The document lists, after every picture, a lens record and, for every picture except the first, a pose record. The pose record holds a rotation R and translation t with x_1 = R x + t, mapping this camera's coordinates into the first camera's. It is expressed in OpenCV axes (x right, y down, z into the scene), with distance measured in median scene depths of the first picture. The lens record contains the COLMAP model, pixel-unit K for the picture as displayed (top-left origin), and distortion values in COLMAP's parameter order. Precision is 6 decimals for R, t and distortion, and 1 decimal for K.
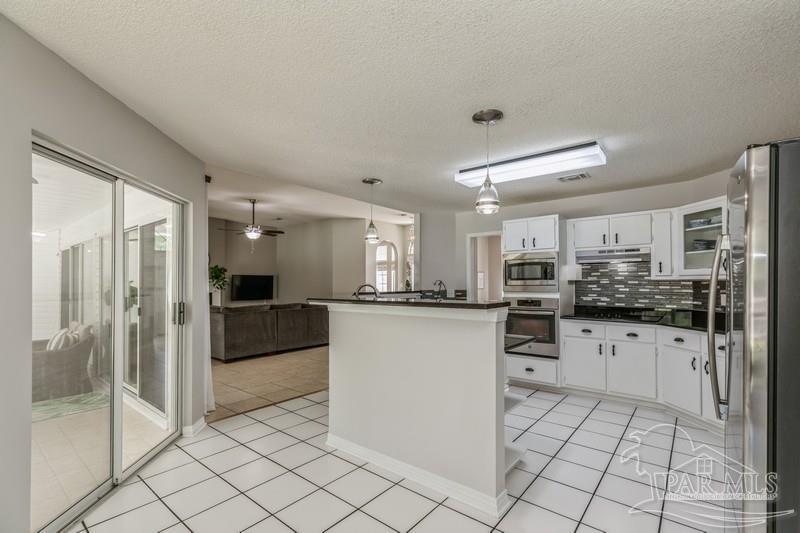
lens RADIAL K [[359.6, 0, 400.0], [0, 359.6, 279.8], [0, 0, 1]] dist [0.006851, -0.000730]
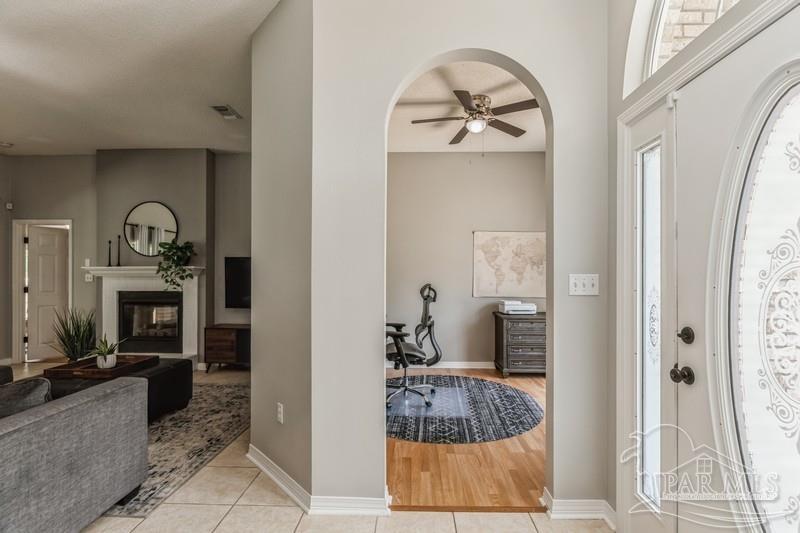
lens RADIAL K [[384.0, 0, 396.0], [0, 384.0, 272.7], [0, 0, 1]] dist [-0.001674, 0.001403]
pose [[0.603659, -0.001151, -0.797241, 0.233728], [0.004775, 0.999986, 0.002172, 0.018501], [0.797228, -0.005118, 0.603657, 1.912132]]
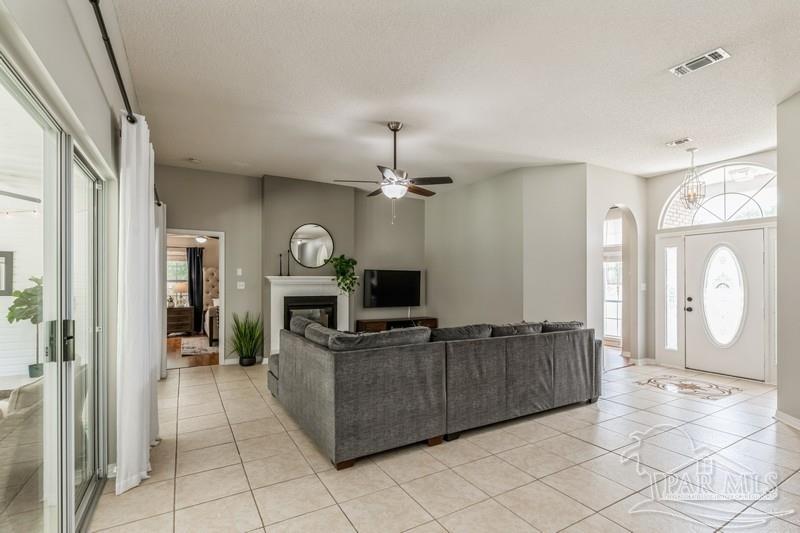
lens RADIAL K [[384.0, 0, 399.2], [0, 384.0, 281.3], [0, 0, 1]] dist [-0.001674, 0.001403]
pose [[0.934306, 0.002680, -0.356463, -0.328561], [-0.000969, 0.999987, 0.004978, 0.010102], [0.356471, -0.004306, 0.934296, 0.778574]]
